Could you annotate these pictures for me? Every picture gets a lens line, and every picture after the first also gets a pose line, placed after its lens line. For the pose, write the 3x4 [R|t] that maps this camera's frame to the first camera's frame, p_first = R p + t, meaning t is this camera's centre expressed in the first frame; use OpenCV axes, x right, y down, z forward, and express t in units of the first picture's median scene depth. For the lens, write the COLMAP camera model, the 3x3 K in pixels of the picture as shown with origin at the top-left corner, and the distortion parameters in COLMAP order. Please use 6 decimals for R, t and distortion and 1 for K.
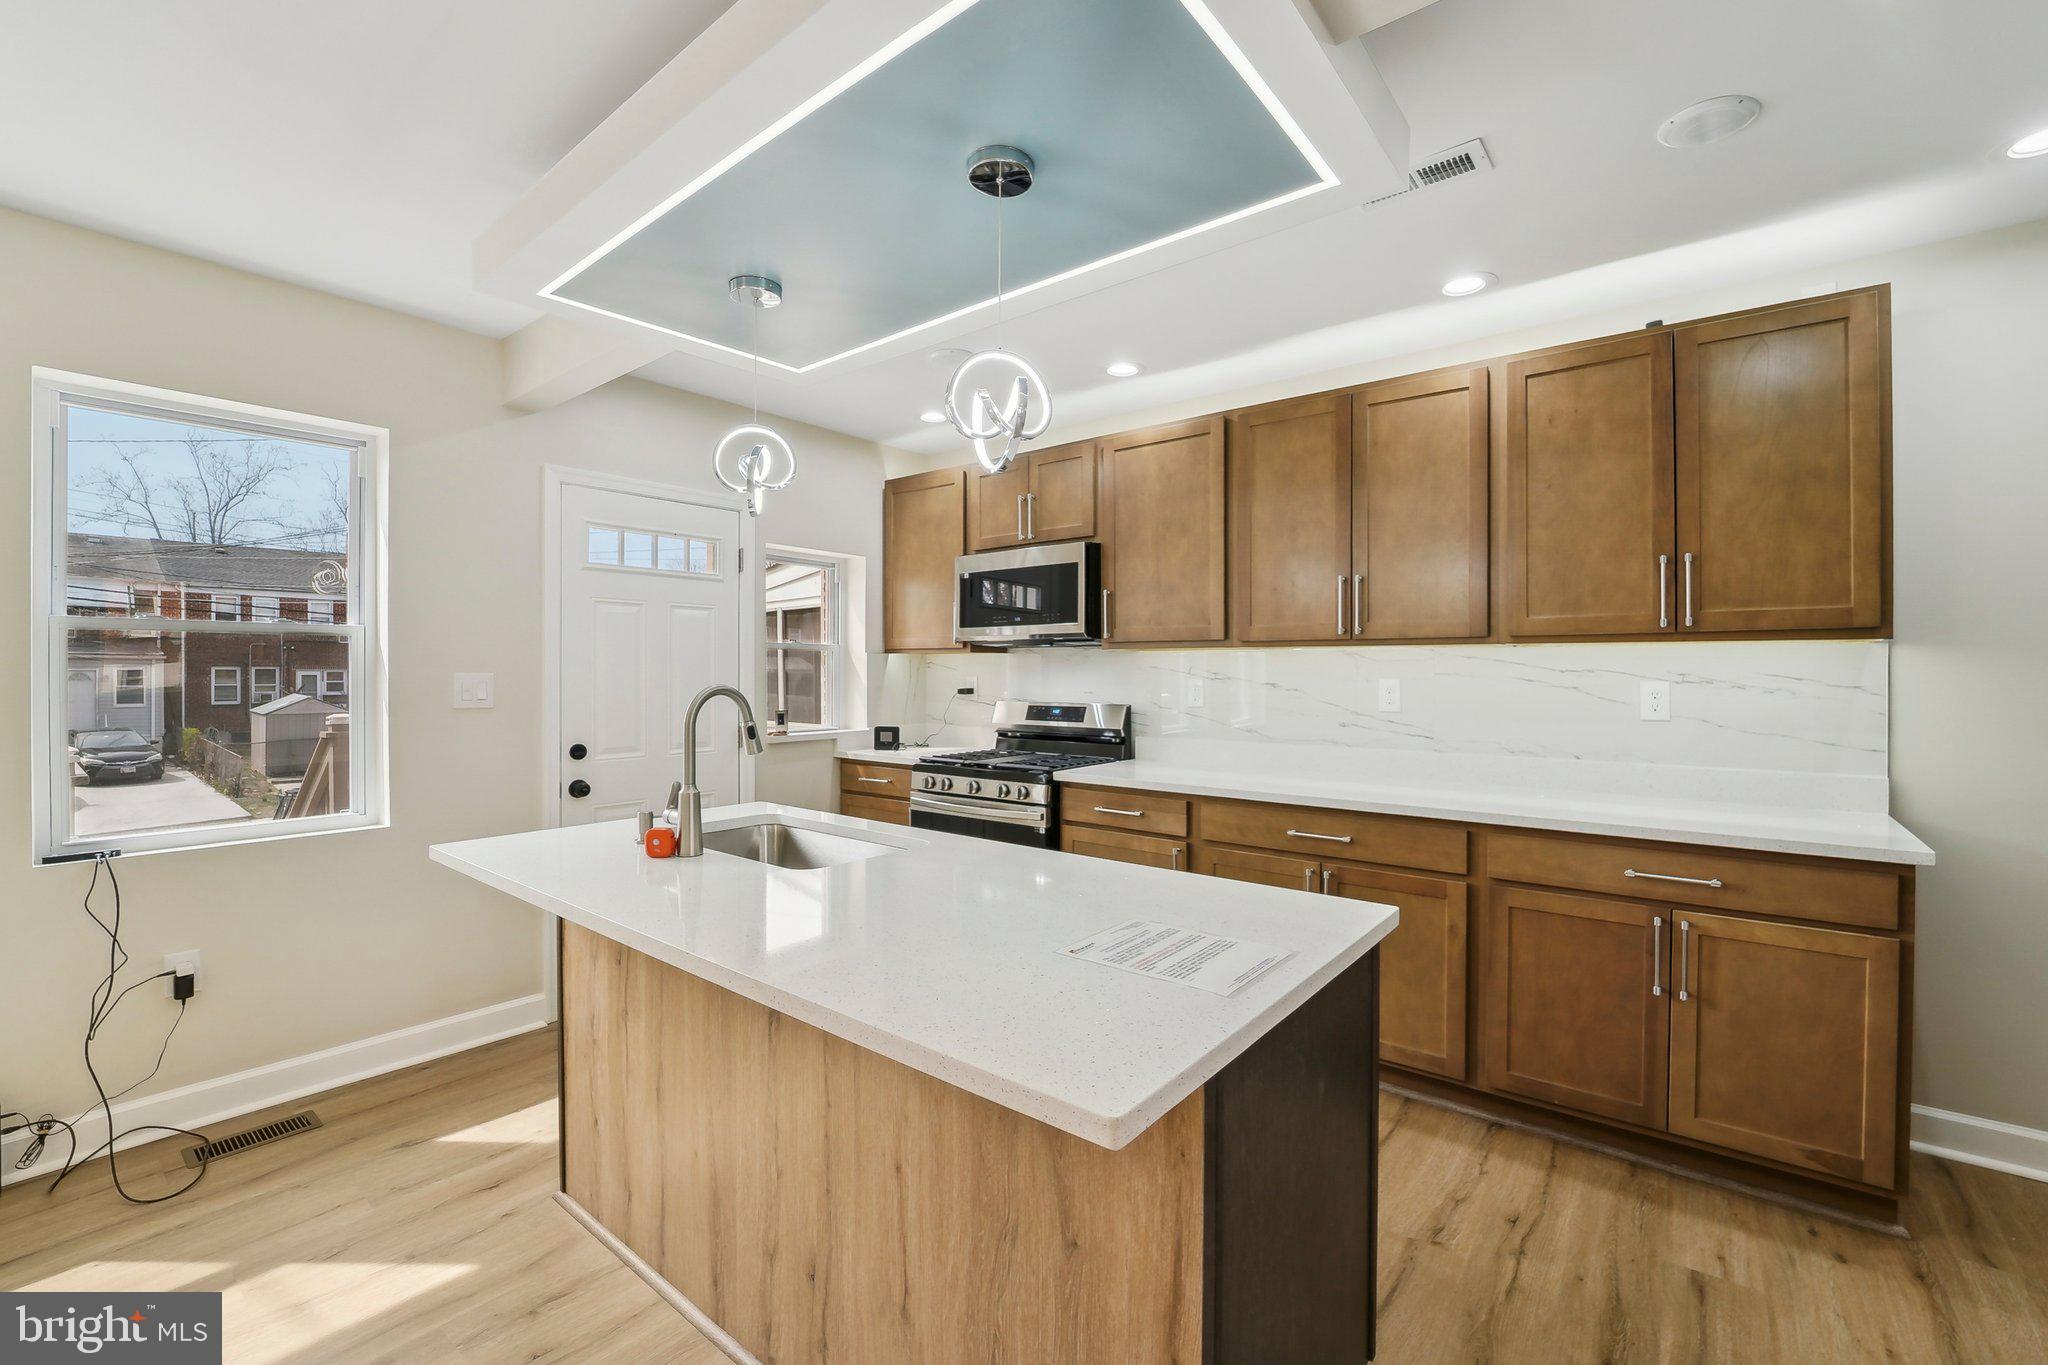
lens RADIAL K [[849.0, 0, 1024.0], [0, 849.0, 682.5], [0, 0, 1]] dist [-0.042343, 0.007486]
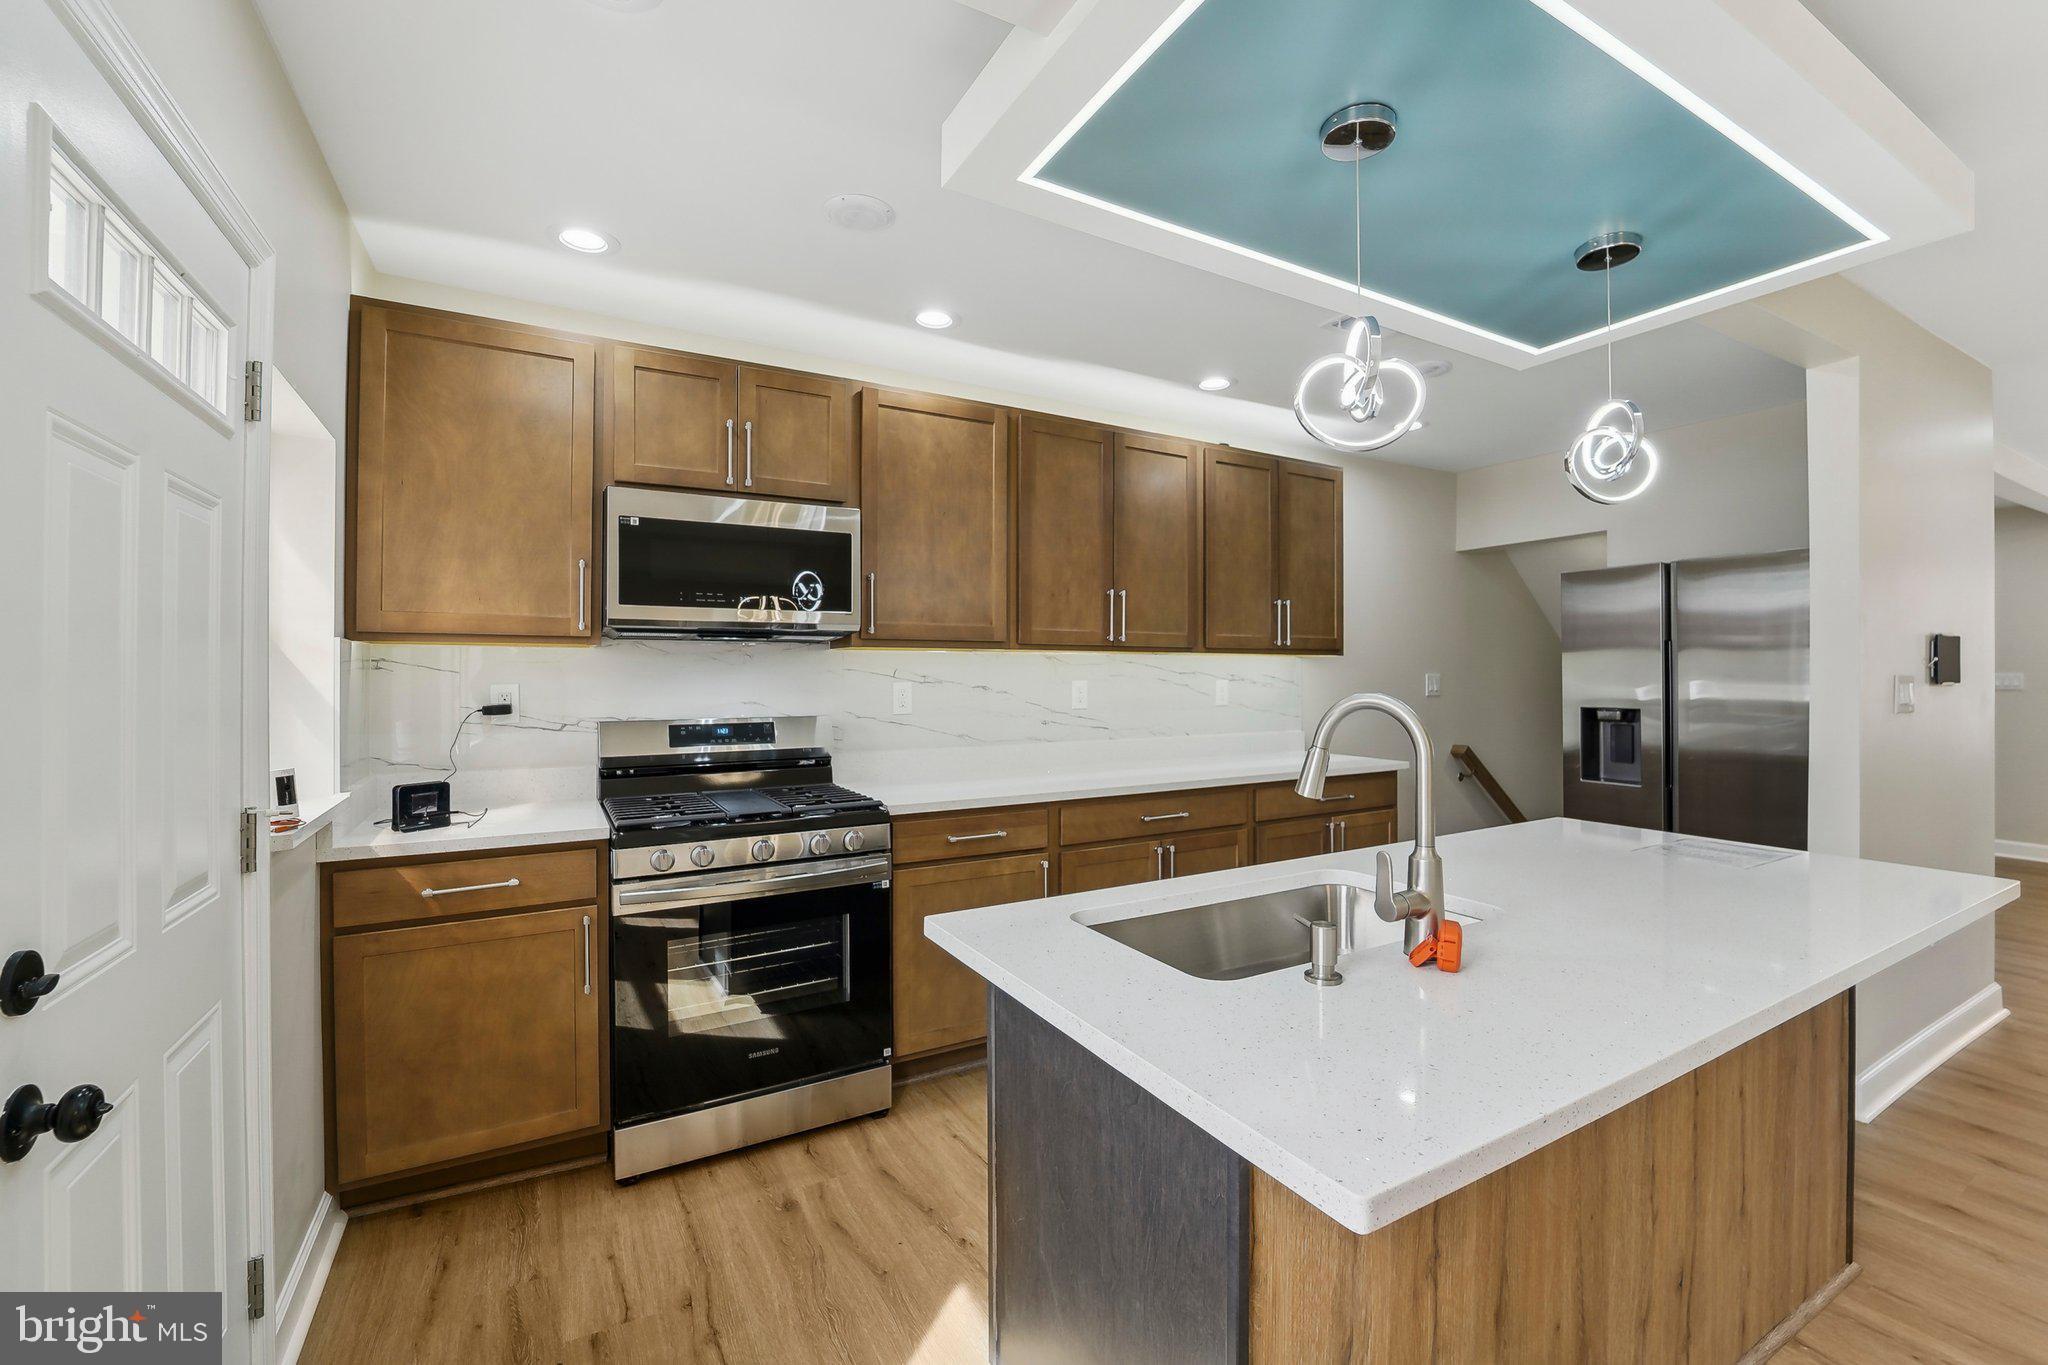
lens RADIAL K [[849.0, 0, 1024.0], [0, 849.0, 682.5], [0, 0, 1]] dist [-0.042343, 0.007486]
pose [[0.365985, -0.013484, 0.930523, -0.679014], [0.013544, 0.999866, 0.009162, -0.012582], [-0.930522, 0.009250, 0.366119, 0.644619]]
